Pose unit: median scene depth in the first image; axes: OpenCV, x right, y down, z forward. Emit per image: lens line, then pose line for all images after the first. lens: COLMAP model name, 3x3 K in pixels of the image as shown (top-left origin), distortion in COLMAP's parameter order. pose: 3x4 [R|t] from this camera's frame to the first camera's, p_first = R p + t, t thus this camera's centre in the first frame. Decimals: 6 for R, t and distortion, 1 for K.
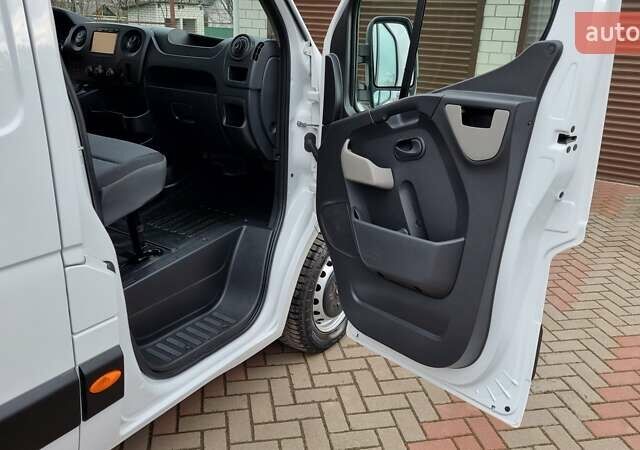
lens RADIAL K [[552.9, 0, 333.7], [0, 552.9, 226.3], [0, 0, 1]] dist [0.097165, -0.114653]
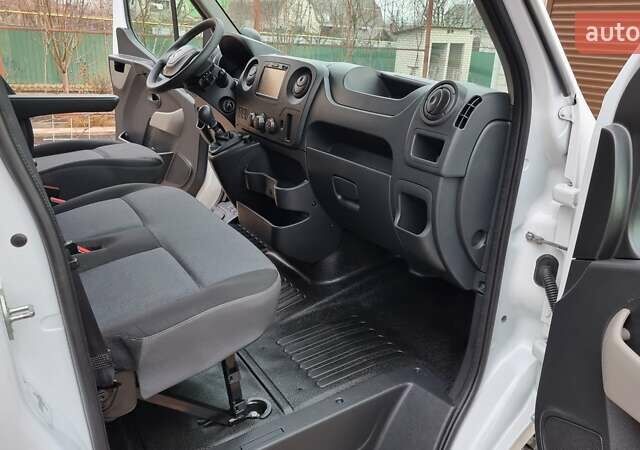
lens RADIAL K [[552.9, 0, 333.7], [0, 552.9, 226.3], [0, 0, 1]] dist [0.097165, -0.114653]
pose [[0.896754, 0.148202, -0.416975, -0.006657], [-0.163546, 0.986535, -0.001088, -0.166223], [0.411199, 0.069170, 0.908918, 0.417630]]
